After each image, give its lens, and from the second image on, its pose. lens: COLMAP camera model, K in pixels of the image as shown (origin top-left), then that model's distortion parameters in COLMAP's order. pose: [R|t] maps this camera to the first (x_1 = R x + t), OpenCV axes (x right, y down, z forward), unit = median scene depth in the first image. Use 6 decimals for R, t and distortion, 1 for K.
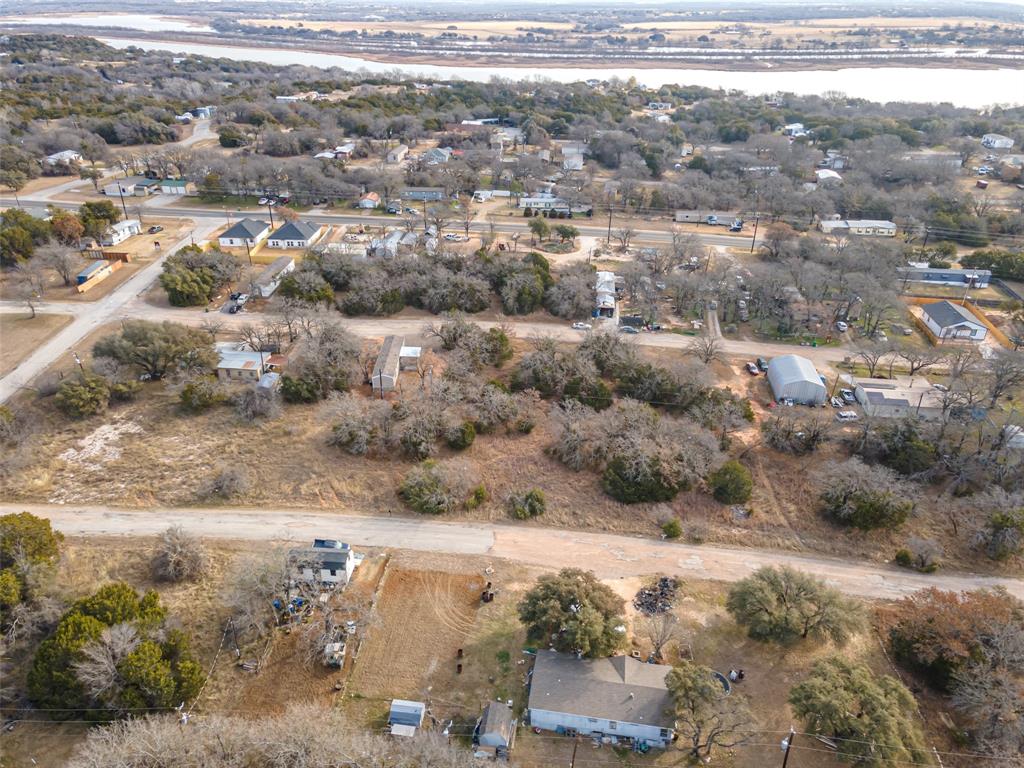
lens RADIAL K [[741.9, 0, 515.7], [0, 741.9, 383.5], [0, 0, 1]] dist [0.061054, 0.029559]
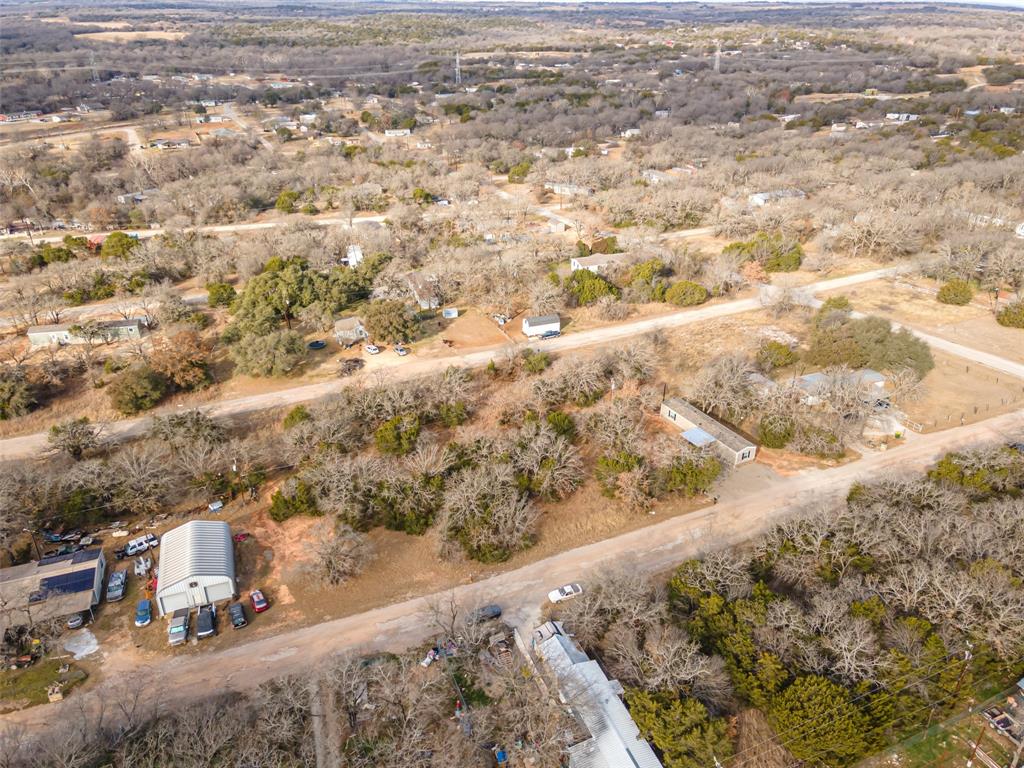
lens RADIAL K [[741.9, 0, 515.7], [0, 741.9, 386.6], [0, 0, 1]] dist [0.061054, 0.029559]
pose [[-0.884432, 0.200851, -0.421235, 0.321586], [-0.224044, 0.609065, 0.760818, -0.567127], [0.409371, 0.767267, -0.493677, 1.123244]]
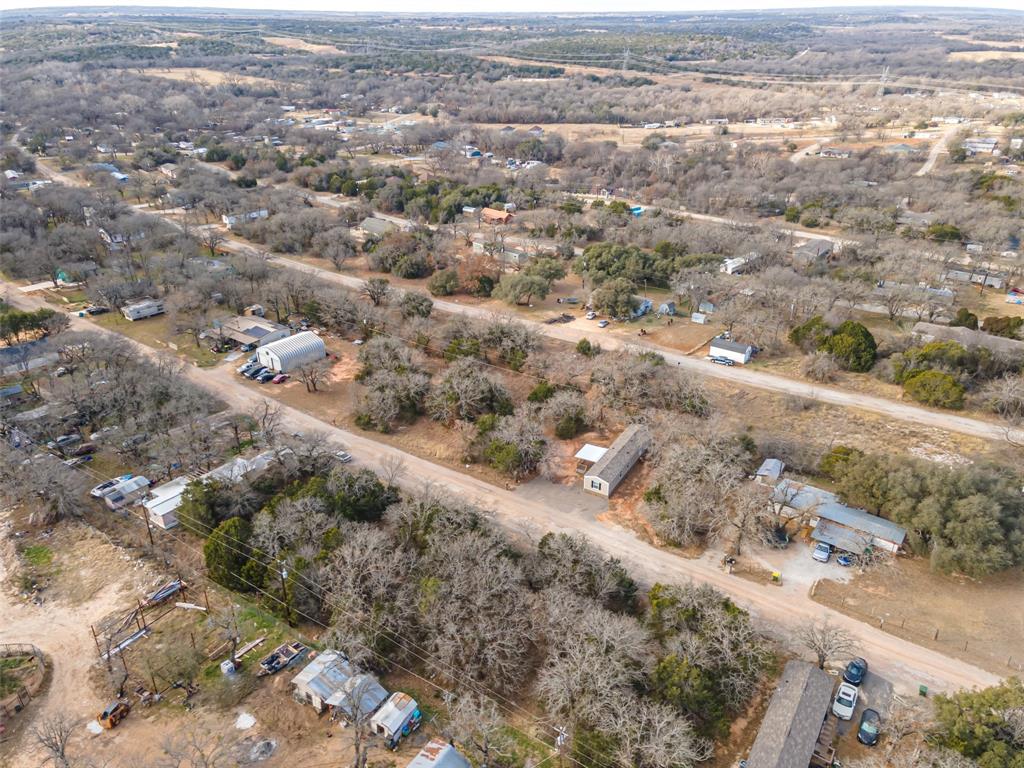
lens RADIAL K [[741.9, 0, 516.4], [0, 741.9, 382.4], [0, 0, 1]] dist [0.061054, 0.029559]
pose [[-0.854377, -0.235143, 0.463409, -0.370876], [0.230129, 0.628343, 0.743118, -0.616980], [-0.465919, 0.741547, -0.482729, 1.202685]]
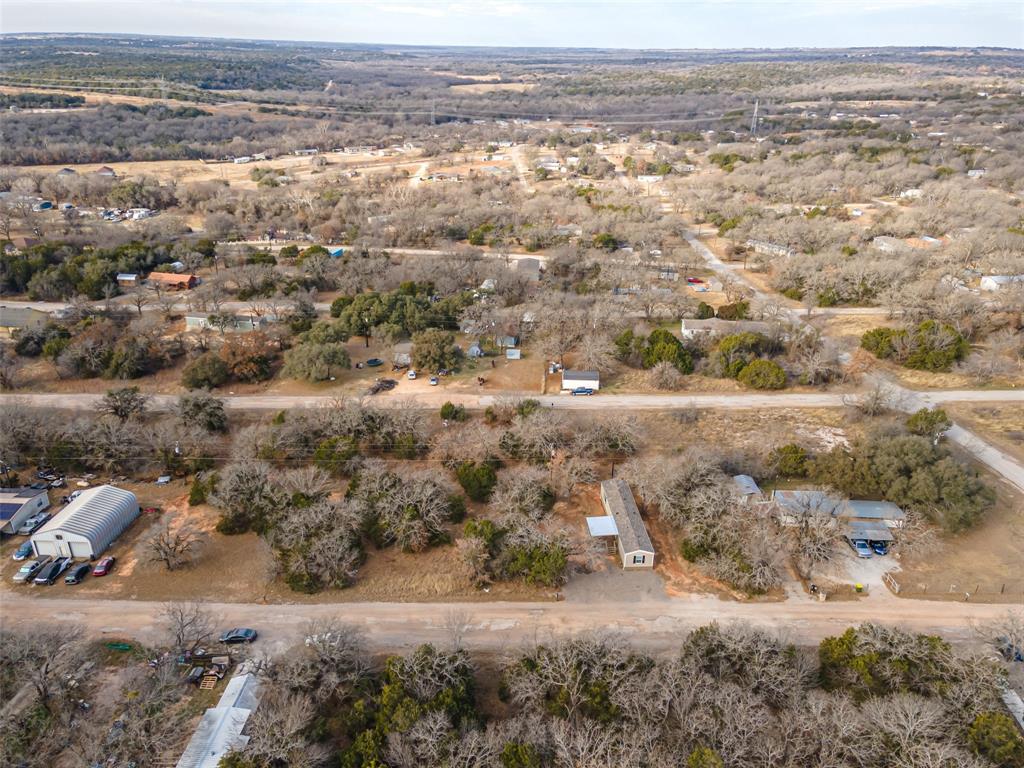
lens RADIAL K [[741.9, 0, 514.5], [0, 741.9, 384.4], [0, 0, 1]] dist [0.061054, 0.029559]
pose [[-0.998702, 0.004551, -0.050727, -0.014970], [-0.036695, 0.626383, 0.778651, -0.604955], [0.035318, 0.779502, -0.625403, 1.181184]]
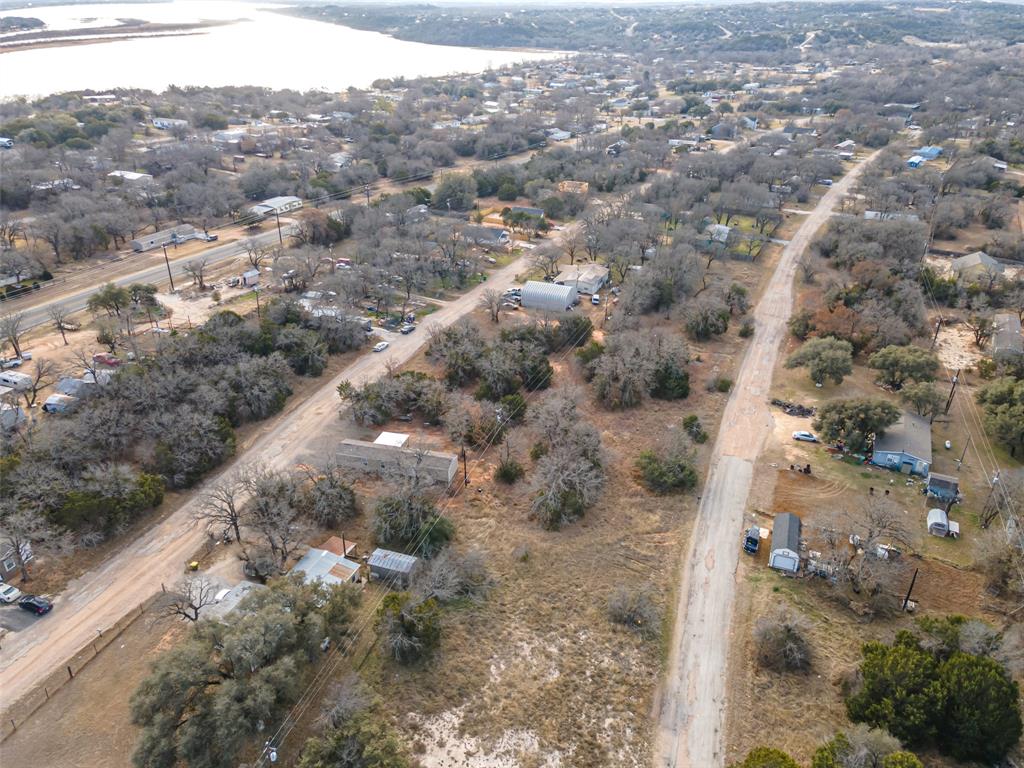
lens RADIAL K [[741.9, 0, 517.0], [0, 741.9, 386.1], [0, 0, 1]] dist [0.061054, 0.029559]
pose [[0.272963, -0.450194, 0.850186, -0.657334], [0.436680, 0.845439, 0.307478, -0.240805], [-0.857206, 0.287329, 0.427364, 0.469816]]
